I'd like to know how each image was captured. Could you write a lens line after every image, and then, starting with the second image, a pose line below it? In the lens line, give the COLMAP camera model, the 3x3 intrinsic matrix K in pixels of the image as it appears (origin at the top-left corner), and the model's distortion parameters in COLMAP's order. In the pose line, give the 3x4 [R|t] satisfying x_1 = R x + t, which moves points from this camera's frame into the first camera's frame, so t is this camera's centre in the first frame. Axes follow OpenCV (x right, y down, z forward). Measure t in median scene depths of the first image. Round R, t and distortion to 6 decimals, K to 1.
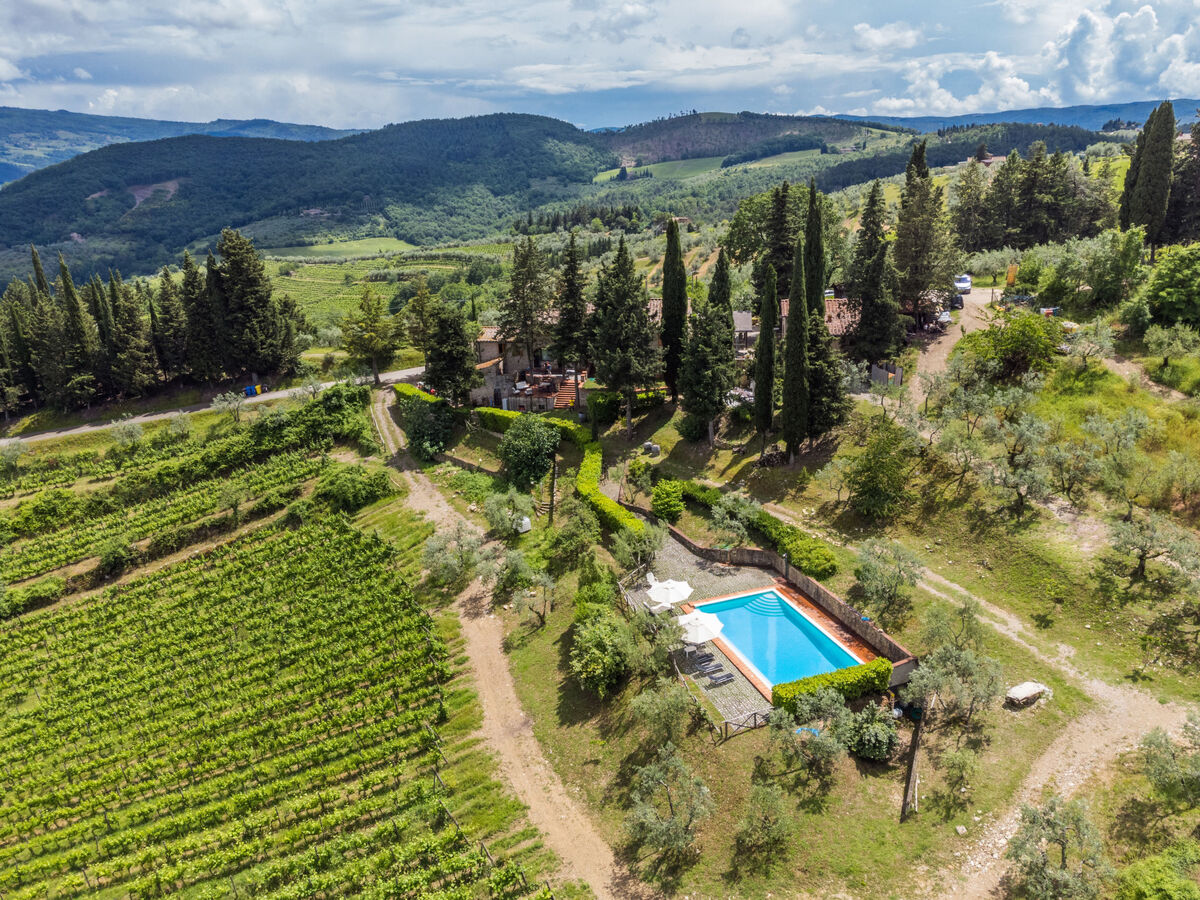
lens RADIAL K [[935.4, 0, 623.6], [0, 935.4, 451.7], [0, 0, 1]] dist [0.012070, 0.000958]
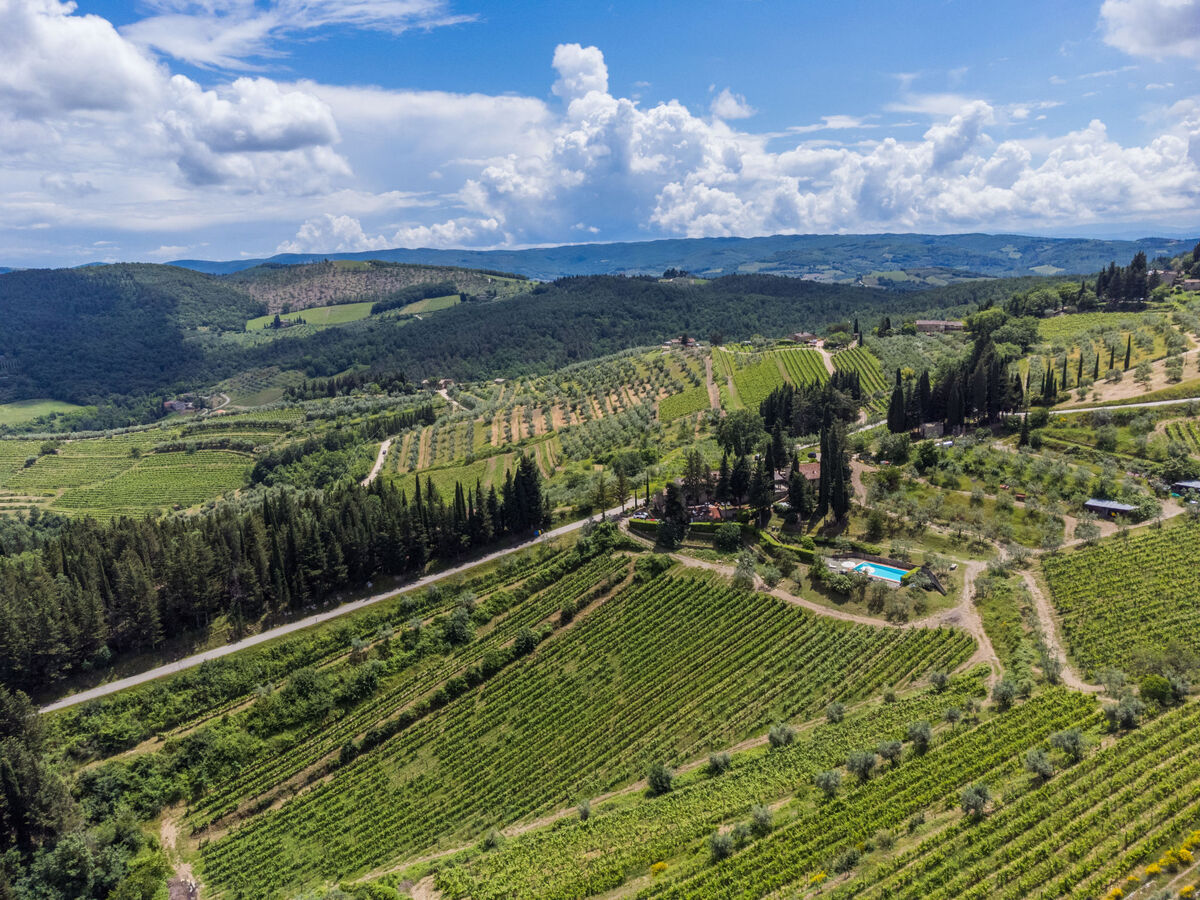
lens RADIAL K [[990.3, 0, 641.3], [0, 990.3, 452.3], [0, 0, 1]] dist [-0.004692, -0.004999]
pose [[0.881836, -0.093264, 0.462242, -1.825079], [0.146161, 0.986030, -0.079891, -0.055893], [-0.448333, 0.138013, 0.883148, -1.520152]]
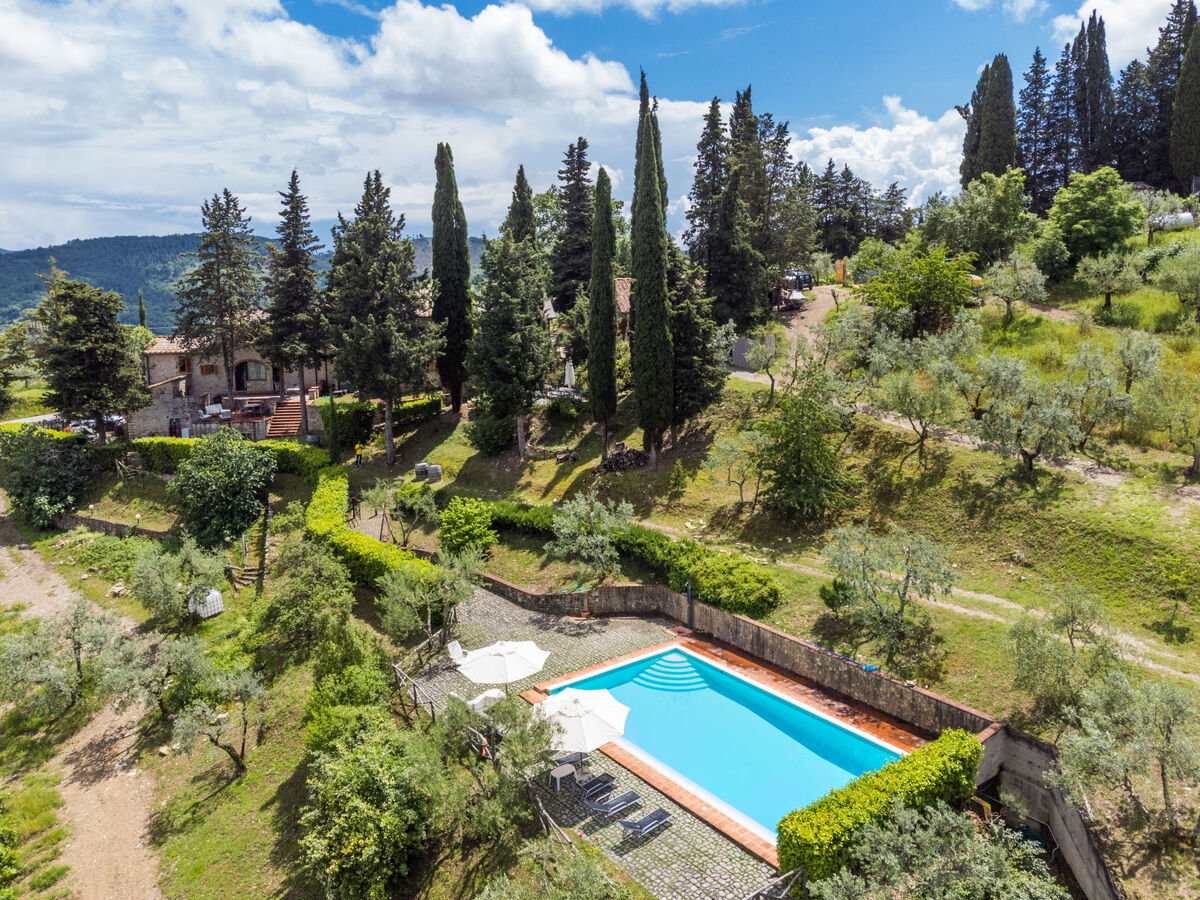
lens RADIAL K [[954.2, 0, 620.6], [0, 954.2, 368.6], [0, 0, 1]] dist [0.048426, -0.048762]
pose [[0.962158, -0.025182, 0.271328, -0.023034], [0.085040, 0.973739, -0.211188, 0.091699], [-0.258884, 0.226270, 0.939032, 0.378925]]
